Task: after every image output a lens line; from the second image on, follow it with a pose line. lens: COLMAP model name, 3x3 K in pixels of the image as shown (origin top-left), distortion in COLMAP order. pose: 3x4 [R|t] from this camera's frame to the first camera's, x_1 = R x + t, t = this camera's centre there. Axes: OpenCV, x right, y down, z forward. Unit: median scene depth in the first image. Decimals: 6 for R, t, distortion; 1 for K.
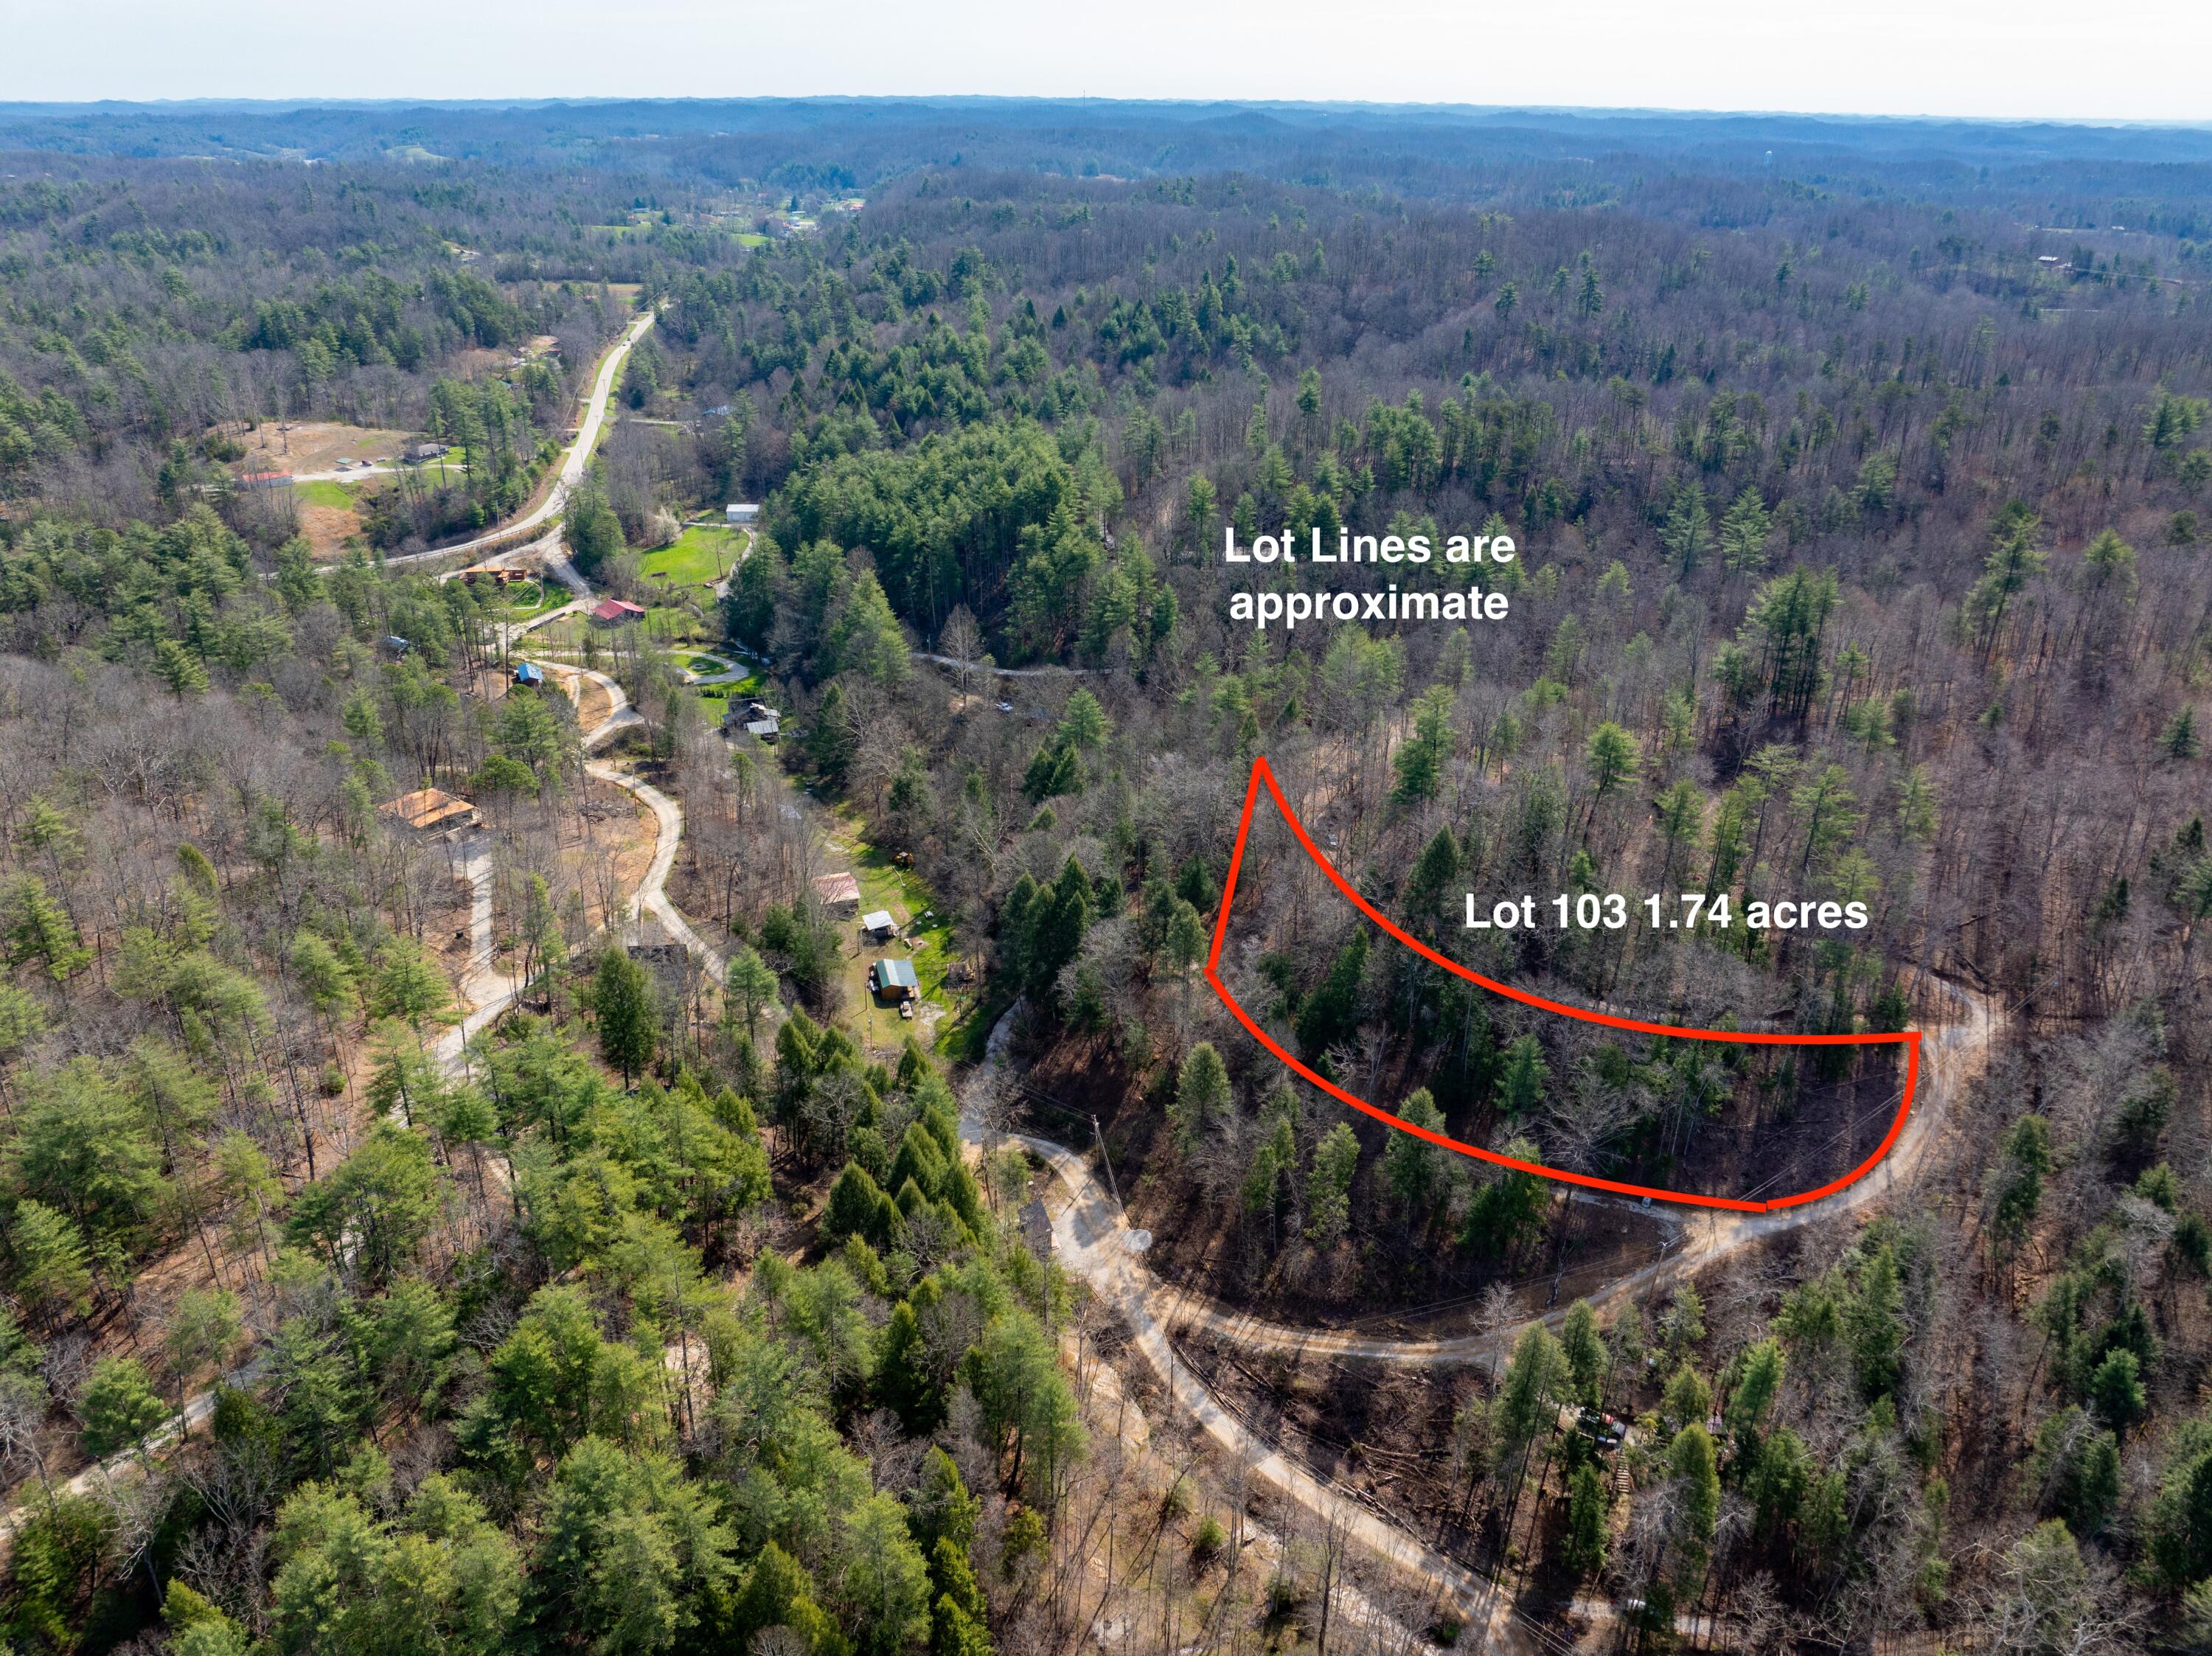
lens RADIAL K [[1548.9, 0, 1113.7], [0, 1548.9, 832.8], [0, 0, 1]] dist [-0.045284, -0.000045]
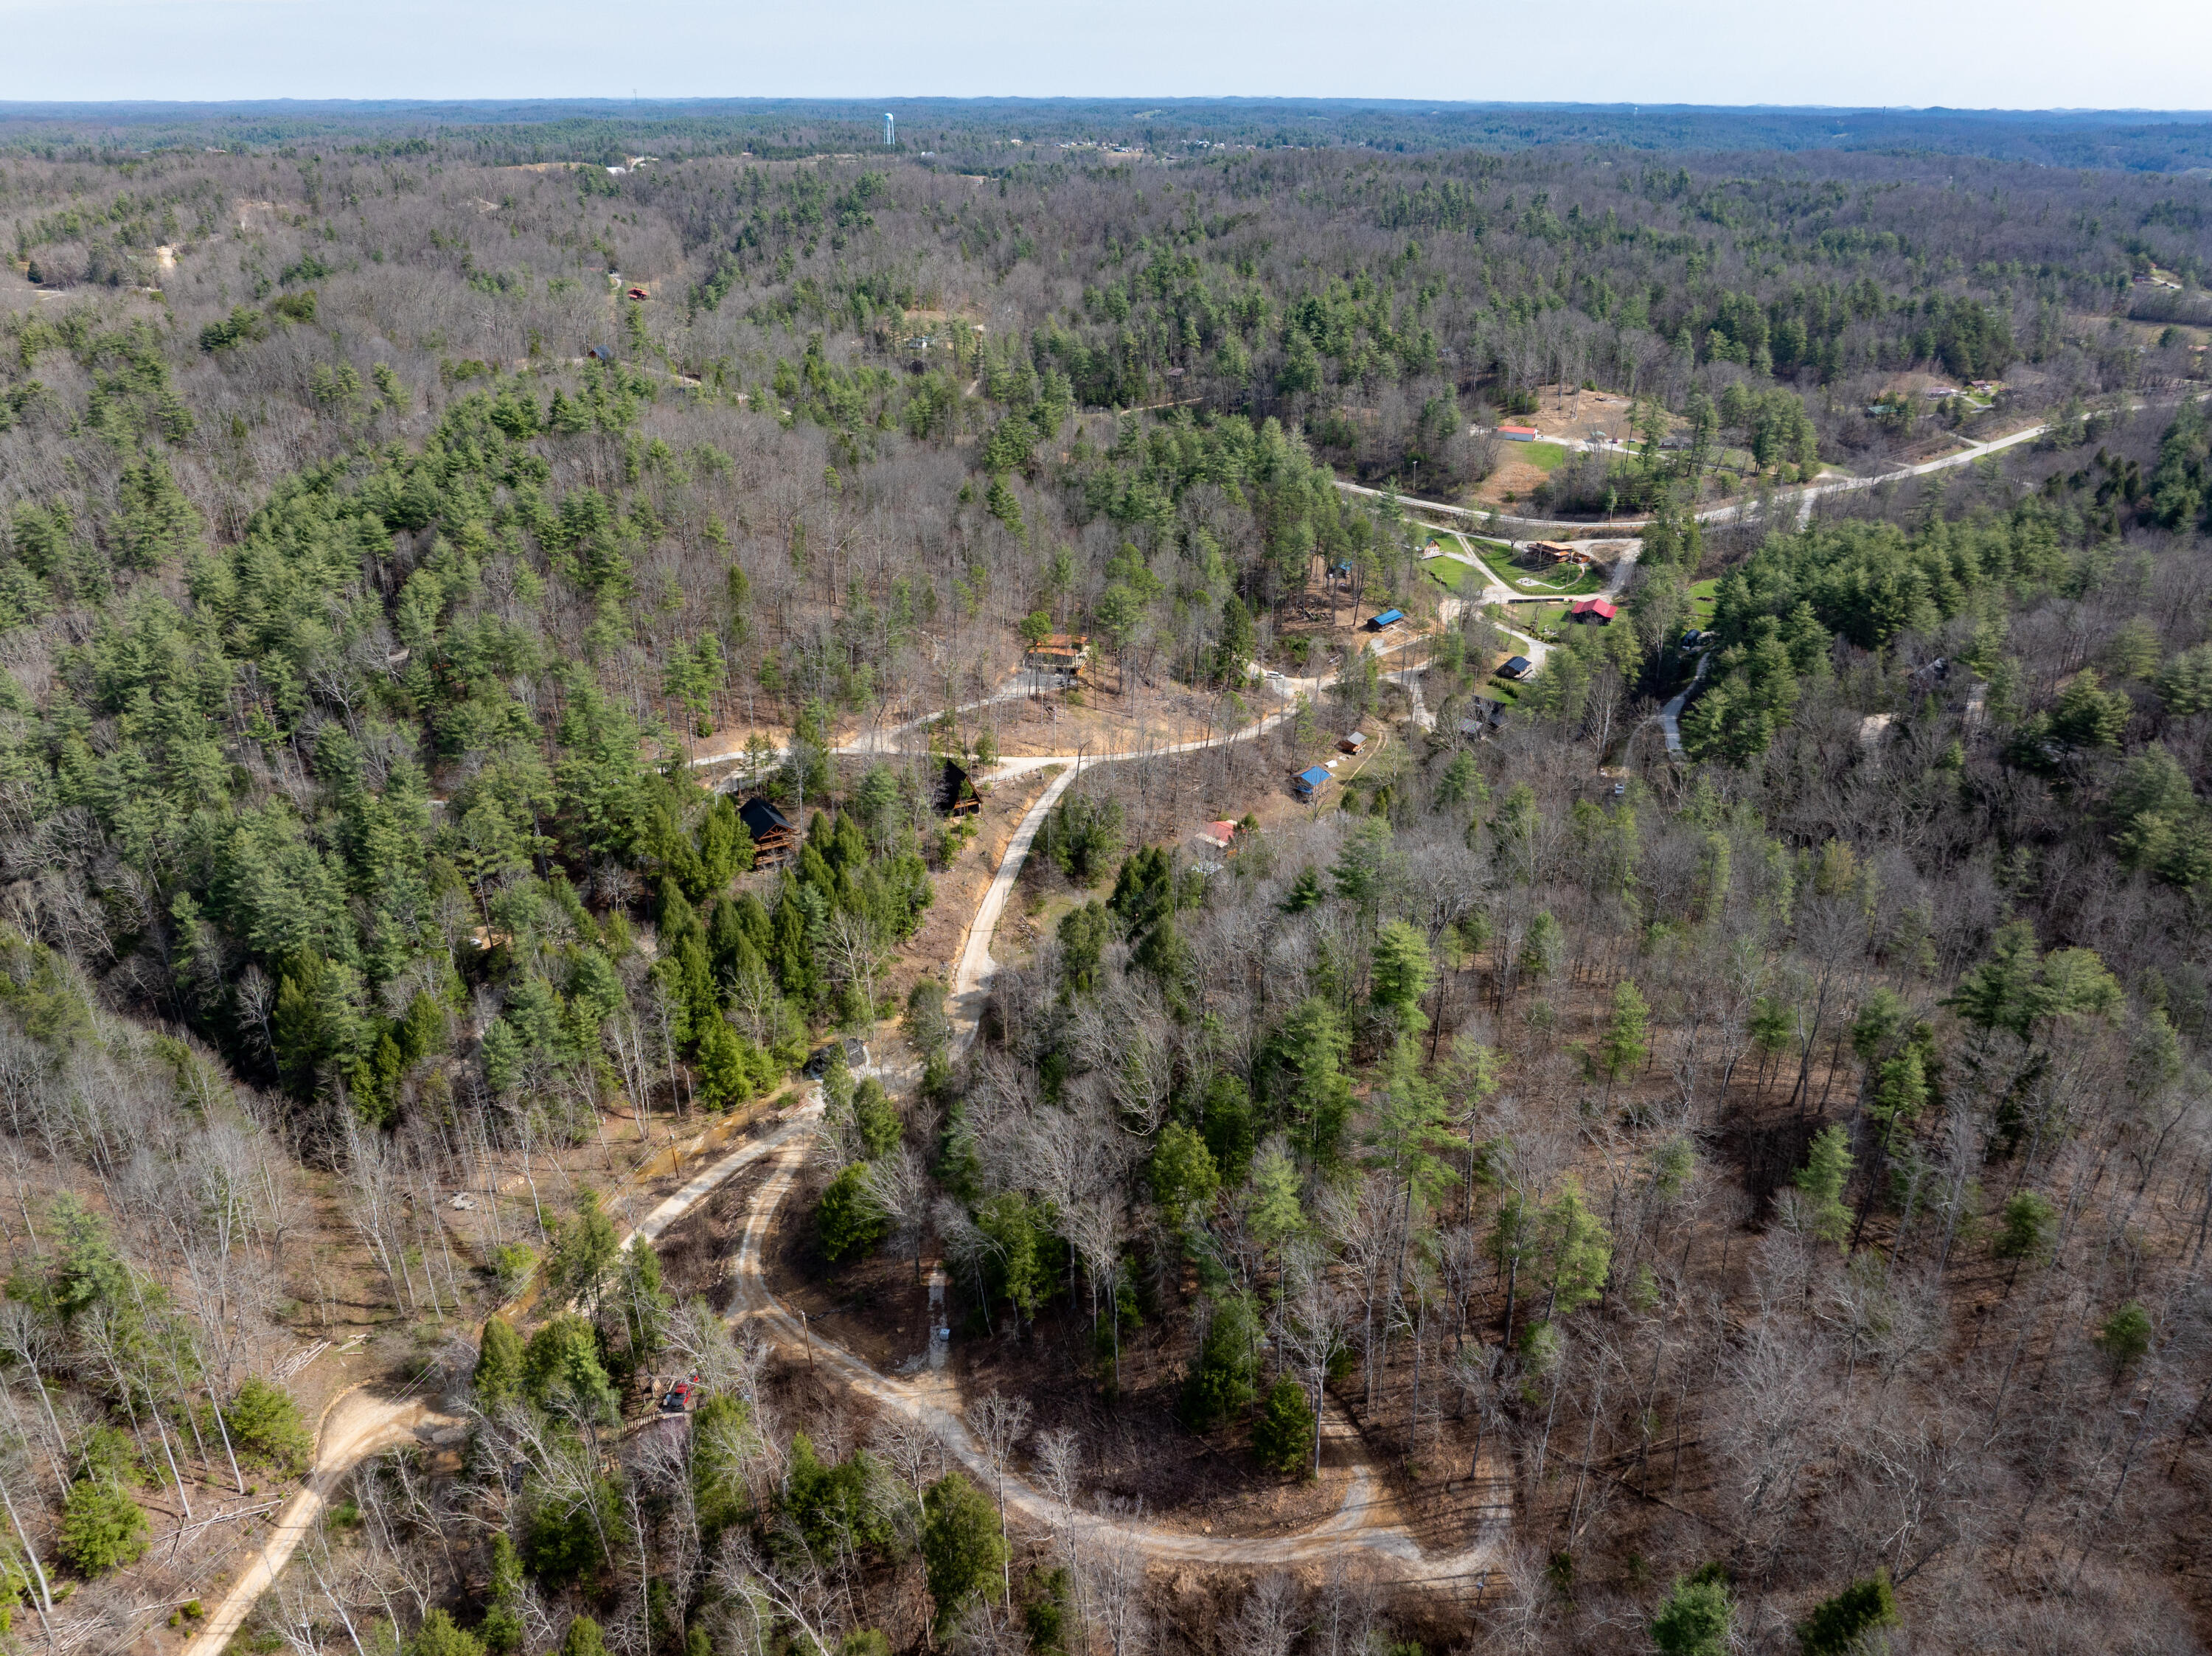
lens RADIAL K [[1548.9, 0, 1113.7], [0, 1548.9, 832.8], [0, 0, 1]] dist [-0.045284, -0.000045]
pose [[0.408254, 0.380002, -0.830017, 0.541367], [-0.387940, 0.895273, 0.219064, -0.134879], [0.826336, 0.232563, 0.512916, 0.293752]]
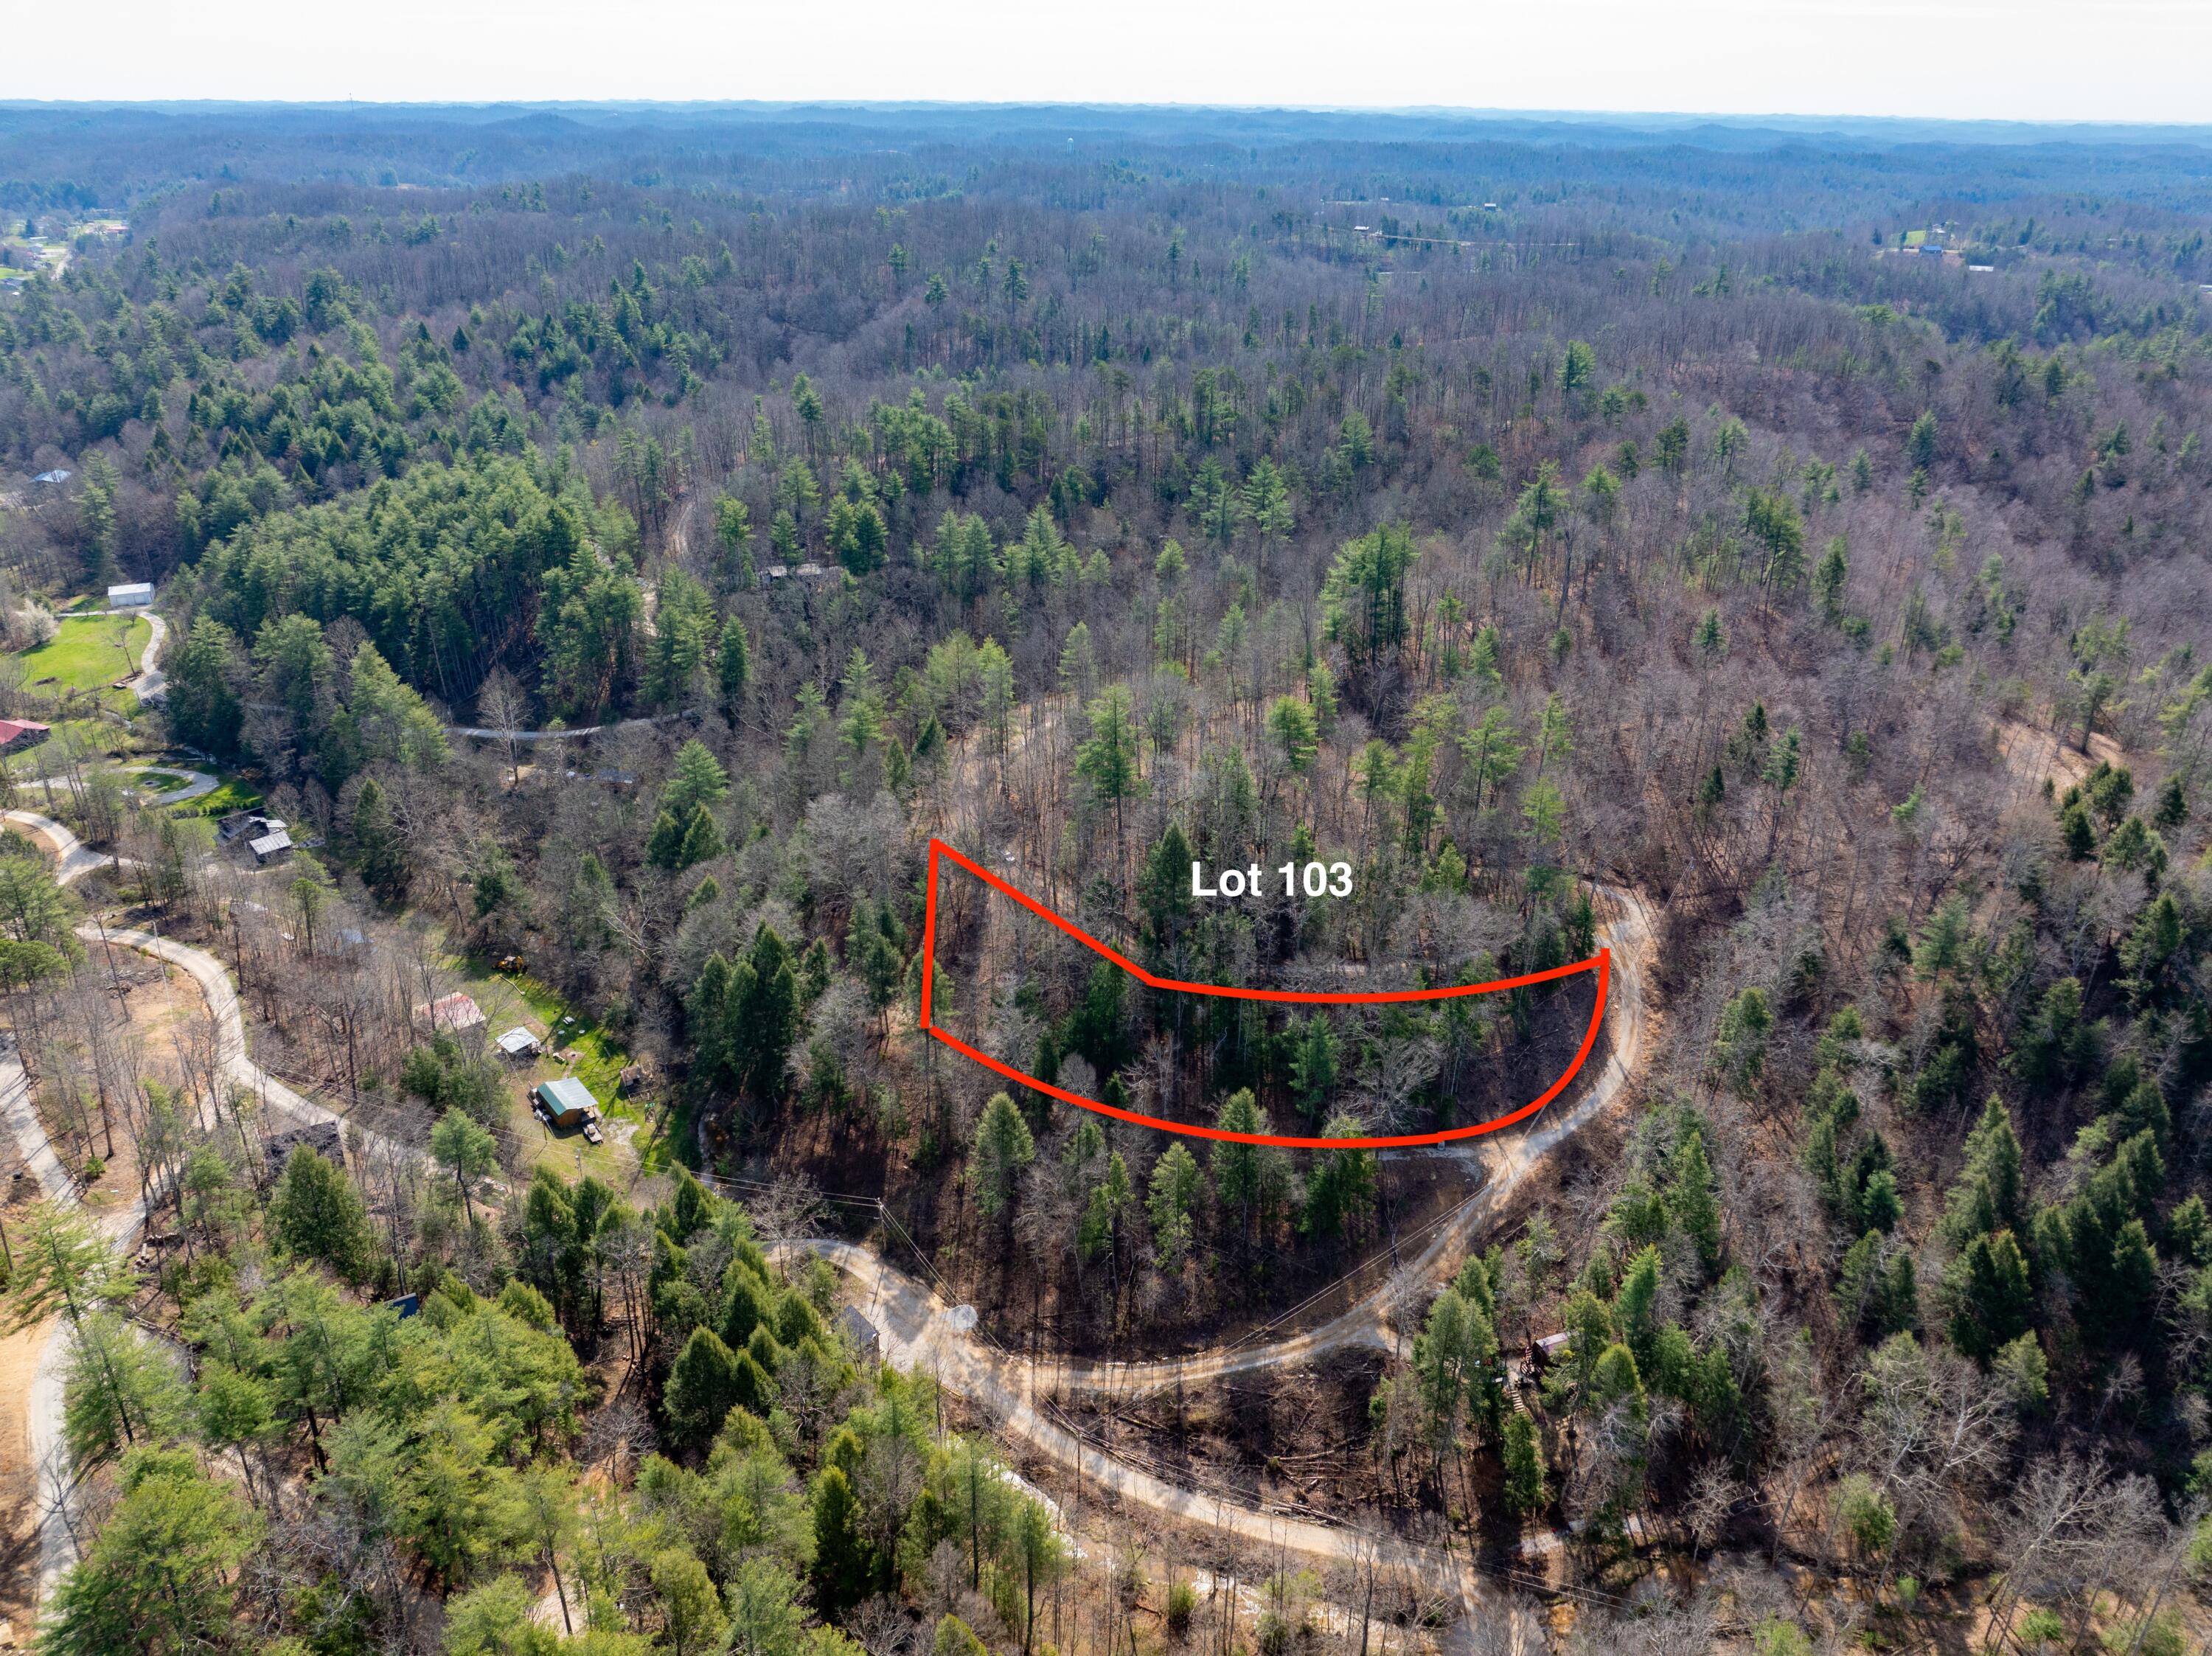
lens RADIAL K [[1548.9, 0, 1113.7], [0, 1548.9, 832.8], [0, 0, 1]] dist [-0.045284, -0.000045]
pose [[0.914878, -0.172735, 0.364911, -0.107367], [0.172084, 0.984475, 0.034576, -0.022889], [-0.365218, 0.031162, 0.930400, 0.052836]]
